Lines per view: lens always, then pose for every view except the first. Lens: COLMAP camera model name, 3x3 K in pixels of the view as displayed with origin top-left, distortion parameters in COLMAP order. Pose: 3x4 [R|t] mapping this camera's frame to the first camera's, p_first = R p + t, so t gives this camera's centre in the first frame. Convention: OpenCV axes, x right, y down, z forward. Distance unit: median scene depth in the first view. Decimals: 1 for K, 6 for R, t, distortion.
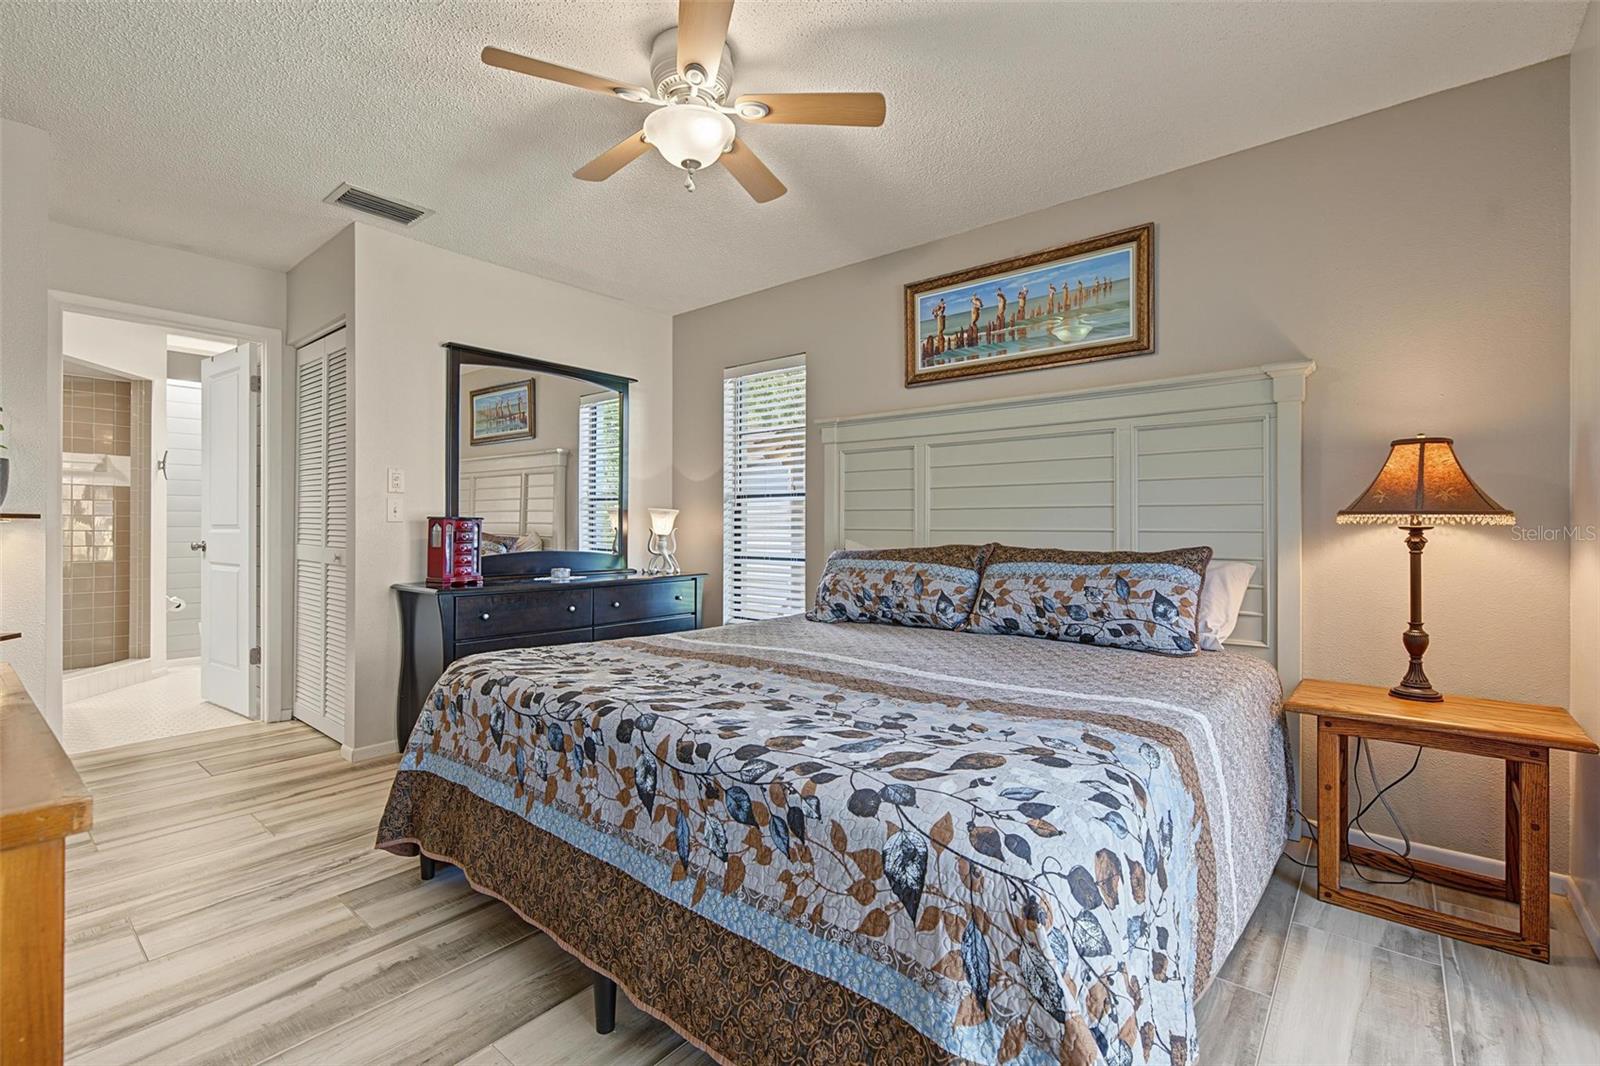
lens RADIAL K [[698.0, 0, 803.9], [0, 698.0, 524.4], [0, 0, 1]] dist [-0.002230, -0.000458]
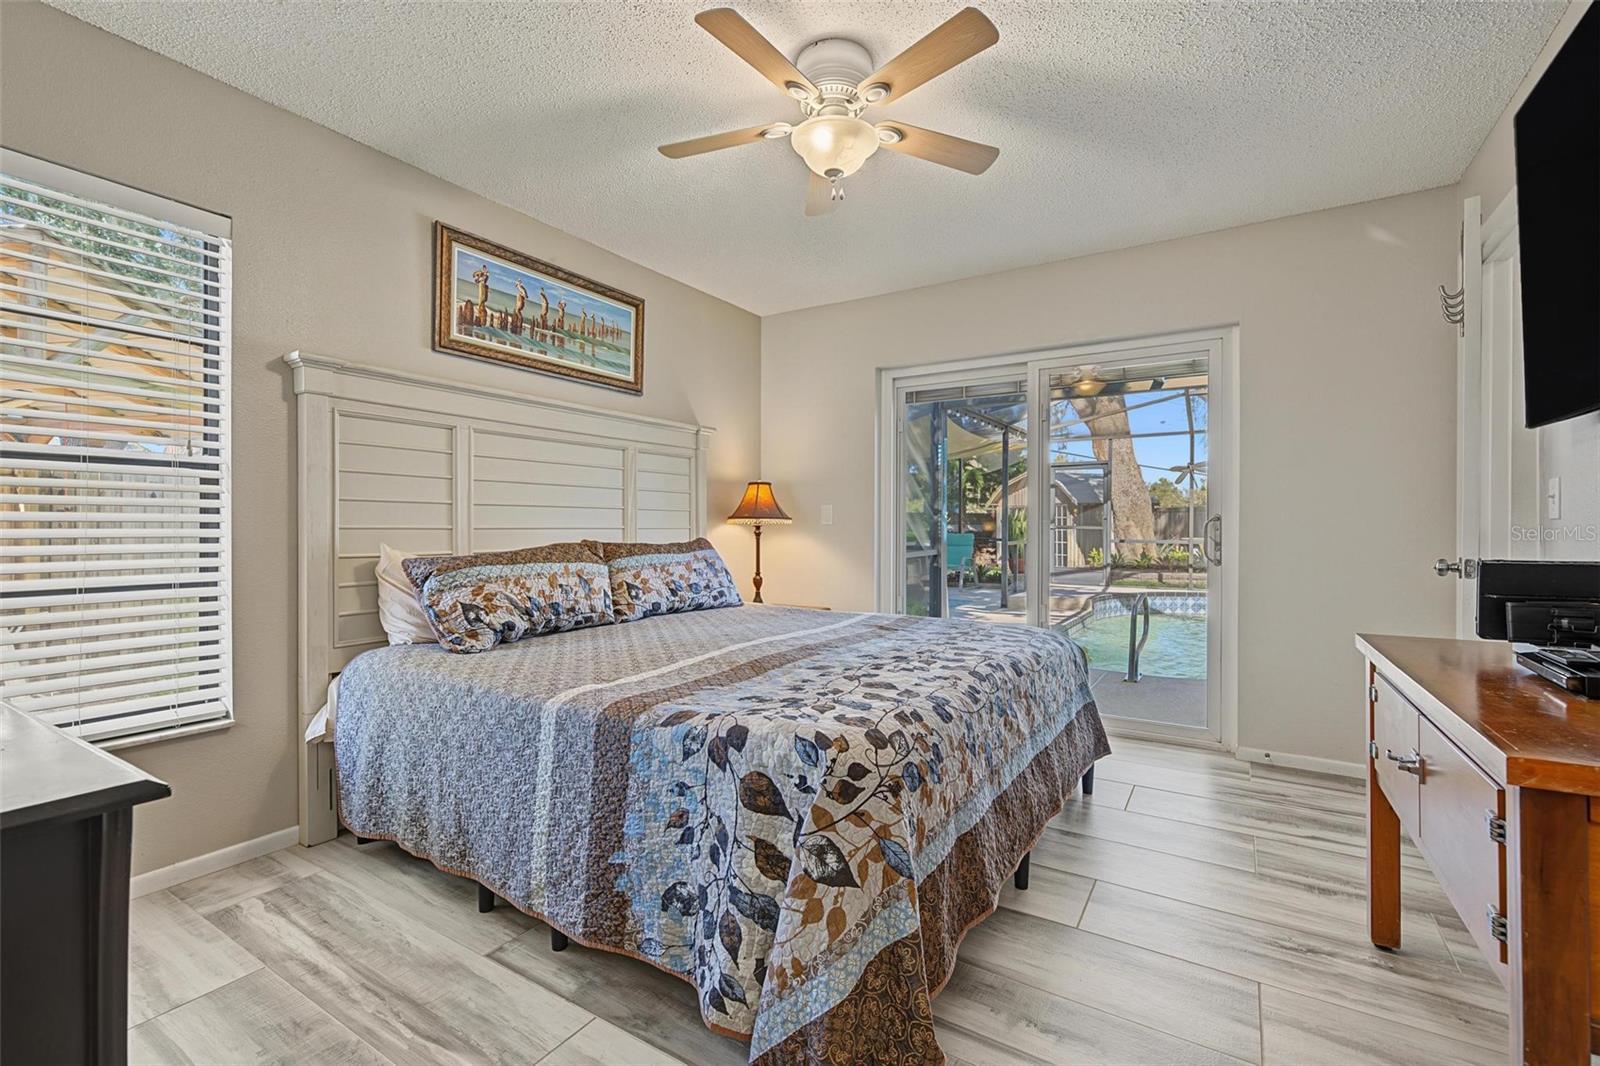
lens RADIAL K [[715.6, 0, 765.5], [0, 715.6, 527.0], [0, 0, 1]] dist [-0.000563, -0.000321]
pose [[-0.104244, -0.005176, 0.994538, -0.827000], [-0.007332, 0.999963, 0.004435, -0.000206], [-0.994525, -0.006830, -0.104278, 0.829771]]
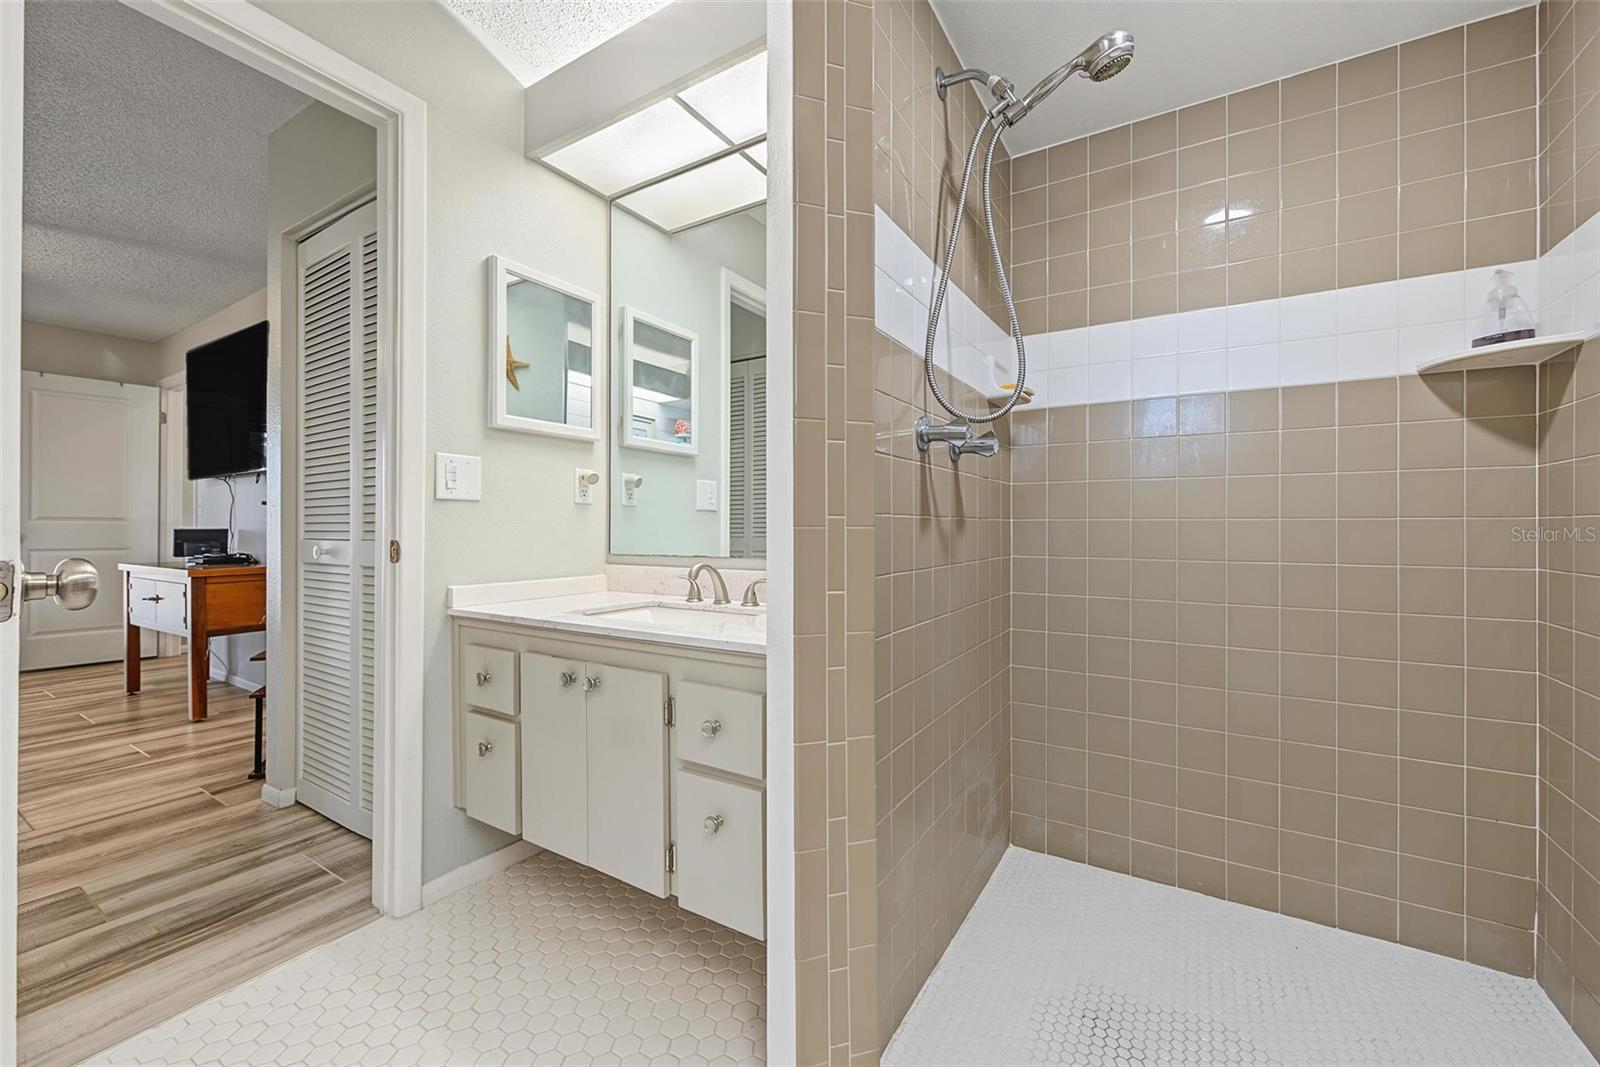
lens RADIAL K [[630.4, 0, 800.0], [0, 630.4, 533.5], [0, 0, 1]] dist [0.001034, 0.000137]
pose [[-0.992008, -0.009984, -0.125779, -1.632772], [-0.009086, 0.999929, -0.007708, 0.040031], [0.125847, -0.006504, -0.992028, 1.920418]]
